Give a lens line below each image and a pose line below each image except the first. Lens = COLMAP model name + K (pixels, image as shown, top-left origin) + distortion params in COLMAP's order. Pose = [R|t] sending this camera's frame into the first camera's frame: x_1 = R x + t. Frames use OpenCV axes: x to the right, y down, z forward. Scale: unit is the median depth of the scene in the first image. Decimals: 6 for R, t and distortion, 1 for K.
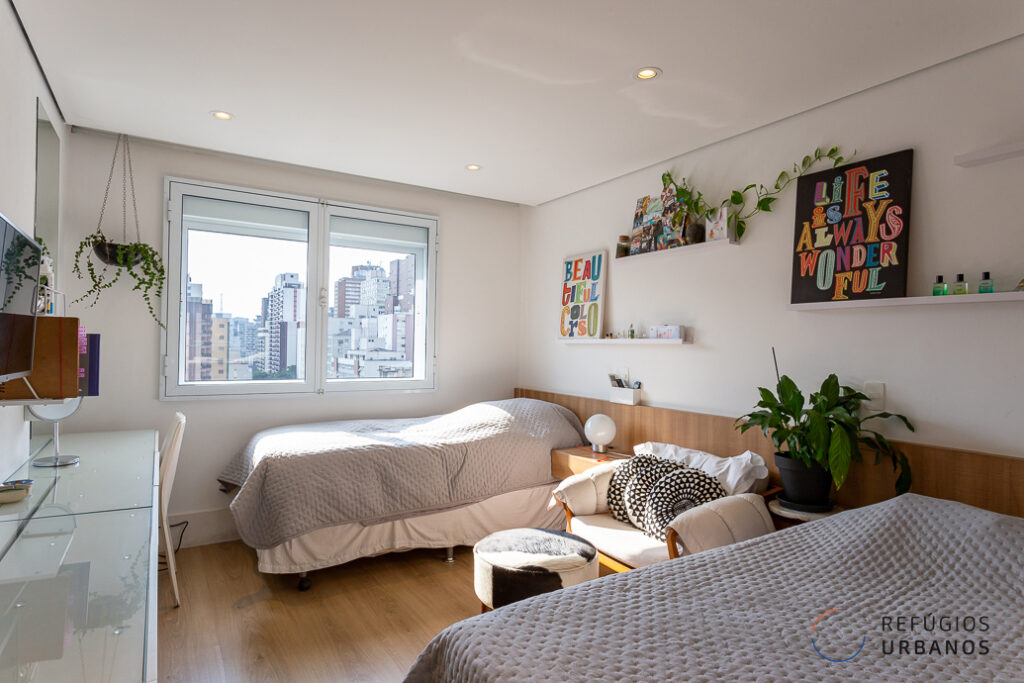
lens RADIAL K [[572.3, 0, 510.9], [0, 572.3, 347.8], [0, 0, 1]] dist [0.014441, -0.001010]
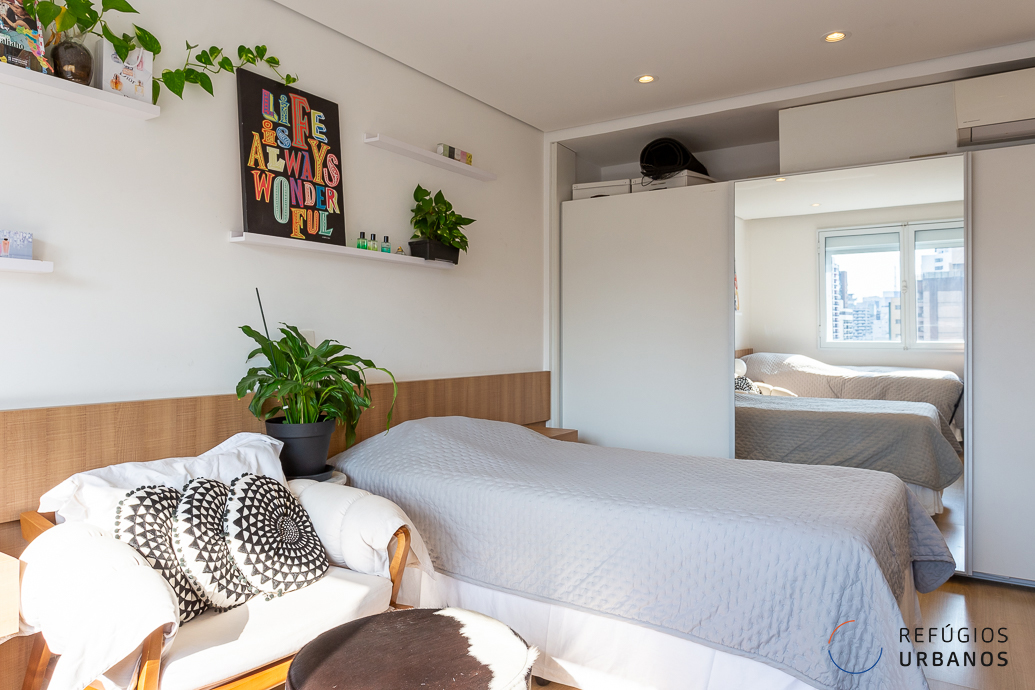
lens RADIAL K [[682.7, 0, 515.2], [0, 682.7, 334.6], [0, 0, 1]] dist [-0.002514, 0.001375]
pose [[-0.405515, -0.016281, 0.913943, -0.467074], [-0.007641, 0.999867, 0.014422, 0.041598], [-0.914056, -0.001135, -0.405585, 0.989143]]
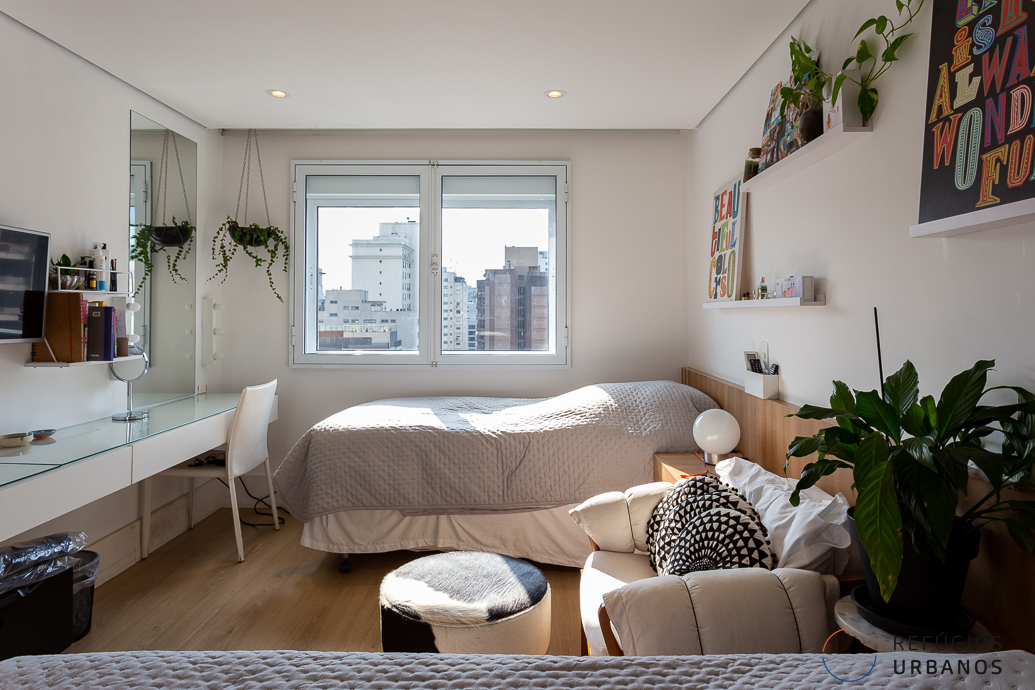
lens RADIAL K [[612.7, 0, 524.7], [0, 612.7, 310.4], [0, 0, 1]] dist [0.000643, 0.000440]
pose [[0.842431, -0.016012, -0.538566, 0.459678], [0.008542, 0.999830, -0.016364, 0.008047], [0.538736, 0.009185, 0.842424, 0.315256]]
